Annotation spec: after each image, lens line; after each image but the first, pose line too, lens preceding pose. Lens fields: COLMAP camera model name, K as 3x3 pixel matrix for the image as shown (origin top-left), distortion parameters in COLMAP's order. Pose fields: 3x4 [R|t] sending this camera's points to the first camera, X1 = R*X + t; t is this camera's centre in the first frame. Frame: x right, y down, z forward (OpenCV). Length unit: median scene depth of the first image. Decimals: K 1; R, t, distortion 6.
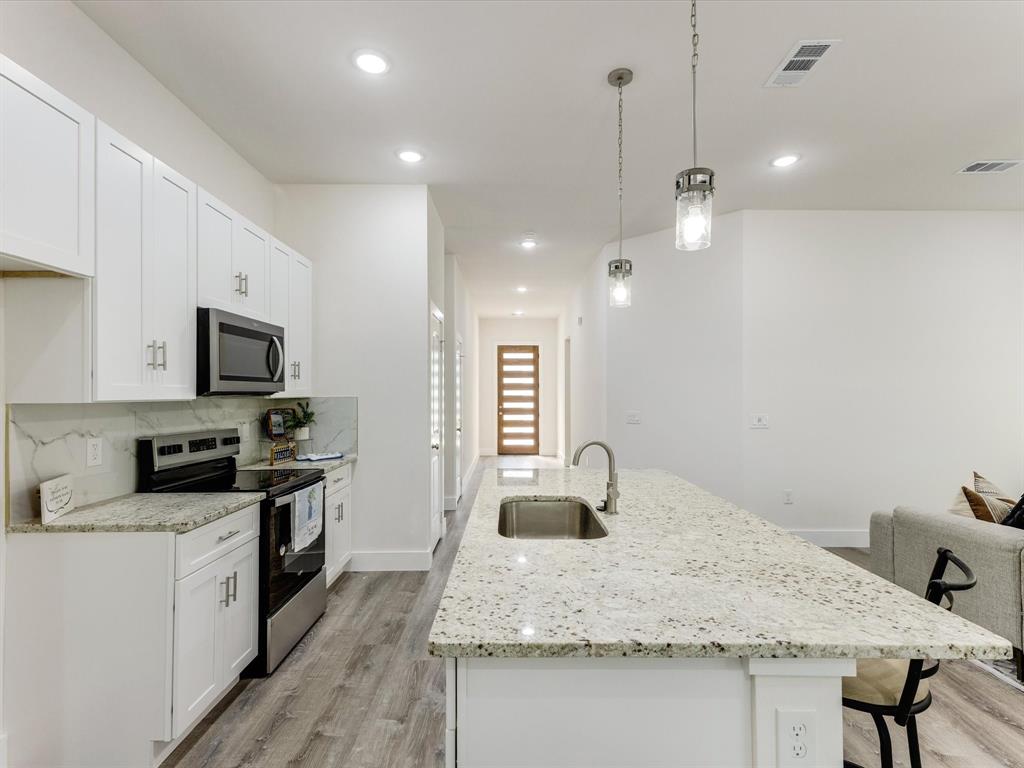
lens RADIAL K [[500.7, 0, 513.2], [0, 500.7, 394.7], [0, 0, 1]] dist [0.008667, 0.000700]
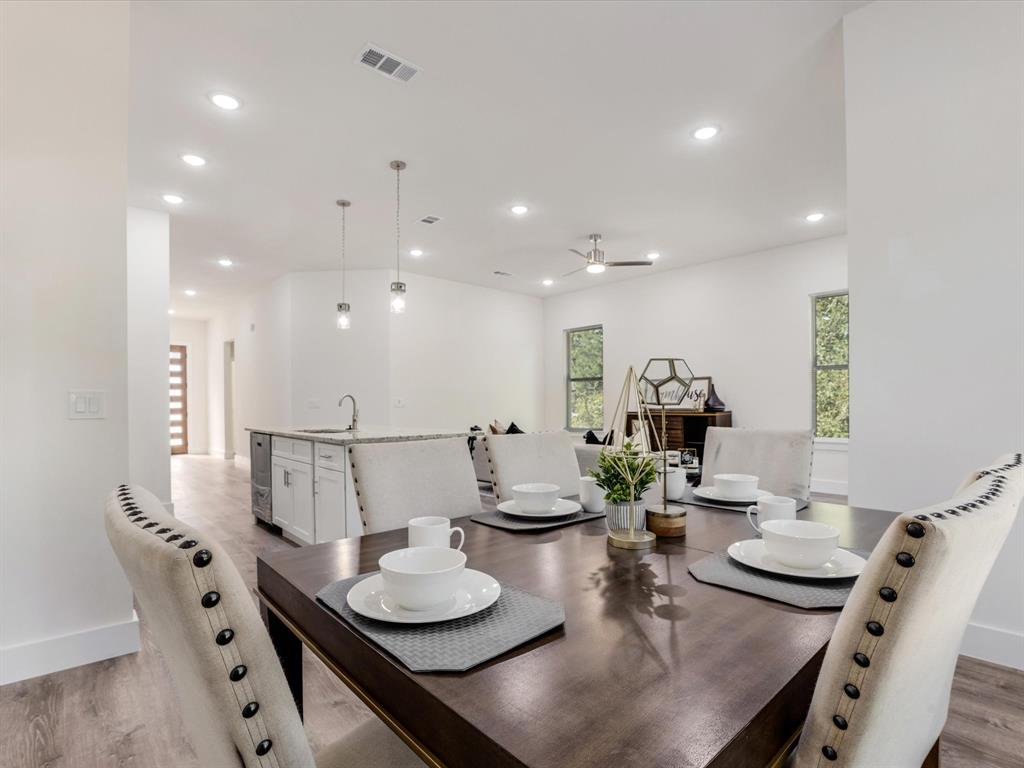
lens RADIAL K [[500.7, 0, 513.2], [0, 500.7, 394.7], [0, 0, 1]] dist [0.008667, 0.000700]
pose [[0.744832, 0.012345, 0.667138, -0.258197], [0.004949, 0.999699, -0.024024, 0.053566], [-0.667234, 0.021195, 0.744547, -0.363630]]
